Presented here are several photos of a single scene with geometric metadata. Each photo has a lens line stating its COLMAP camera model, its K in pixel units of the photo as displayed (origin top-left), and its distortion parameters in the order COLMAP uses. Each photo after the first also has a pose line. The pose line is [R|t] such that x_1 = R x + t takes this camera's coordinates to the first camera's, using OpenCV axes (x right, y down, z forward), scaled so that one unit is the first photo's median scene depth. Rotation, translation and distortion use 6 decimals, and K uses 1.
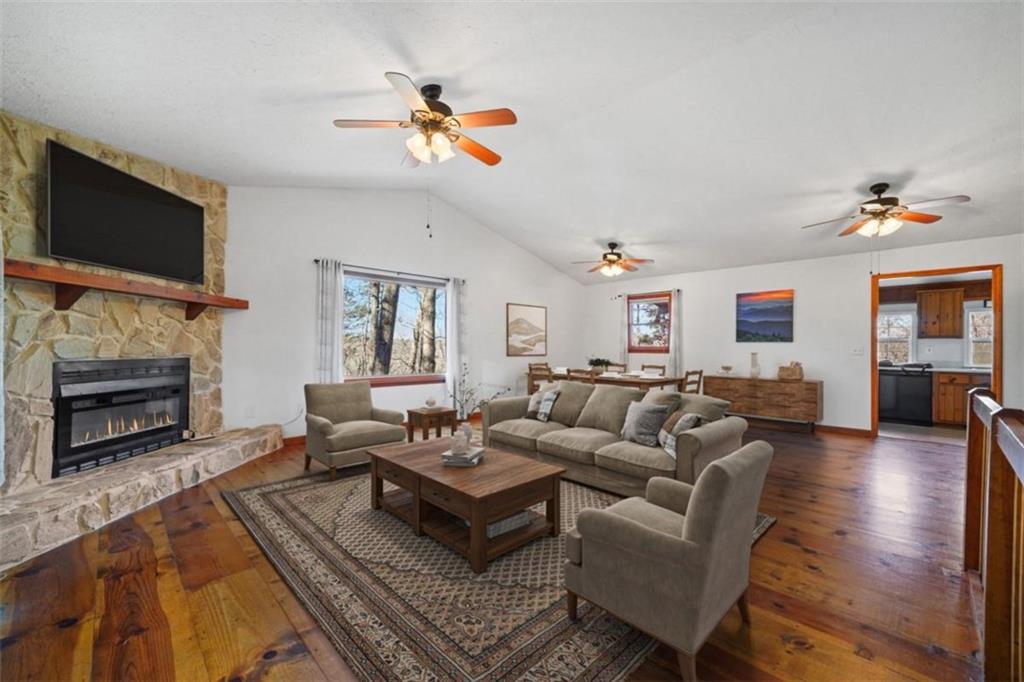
lens RADIAL K [[402.1, 0, 504.5], [0, 402.1, 346.1], [0, 0, 1]] dist [-0.004301, -0.000287]
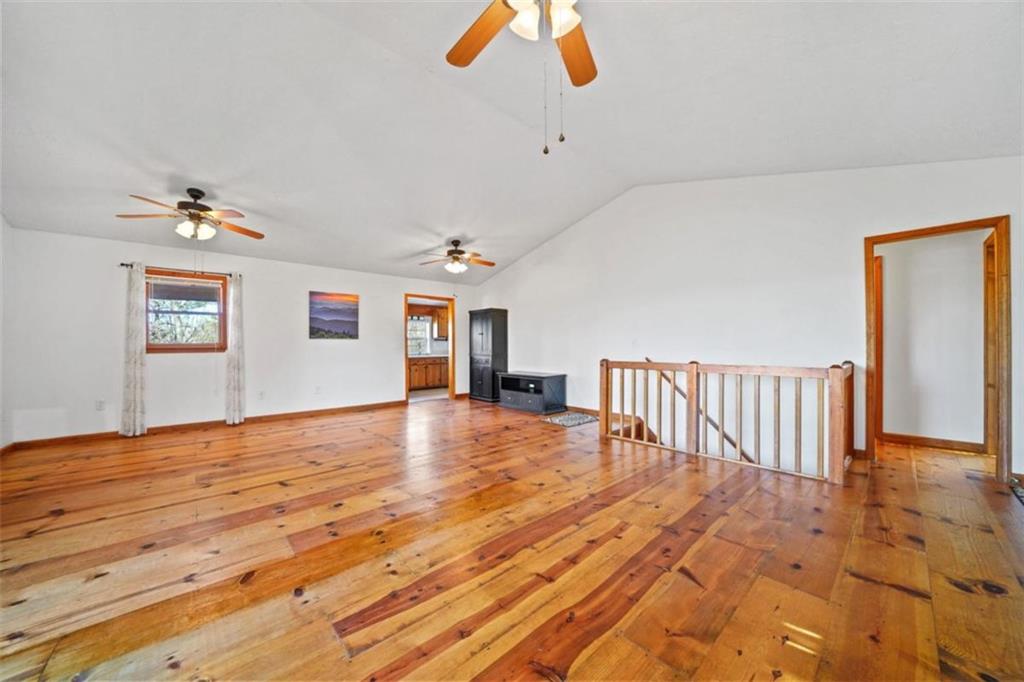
lens RADIAL K [[364.1, 0, 508.3], [0, 364.1, 343.2], [0, 0, 1]] dist [-0.015711, 0.001088]
pose [[0.030075, -0.005342, 0.999533, -0.337572], [0.001668, 0.999985, 0.005295, -0.002529], [-0.999546, 0.001508, 0.030084, 0.491446]]
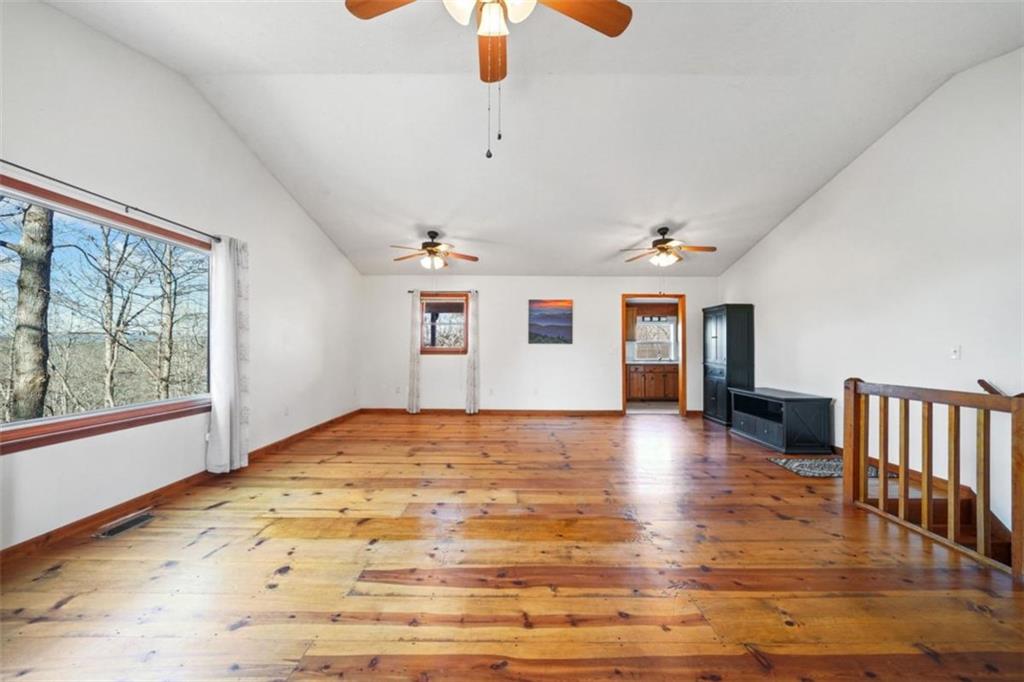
lens RADIAL K [[402.1, 0, 509.3], [0, 402.1, 337.9], [0, 0, 1]] dist [-0.004301, -0.000287]
pose [[0.699454, 0.010122, 0.714606, -0.262074], [-0.000476, 0.999906, -0.013697, -0.010308], [-0.714677, 0.009240, 0.699393, 0.276020]]
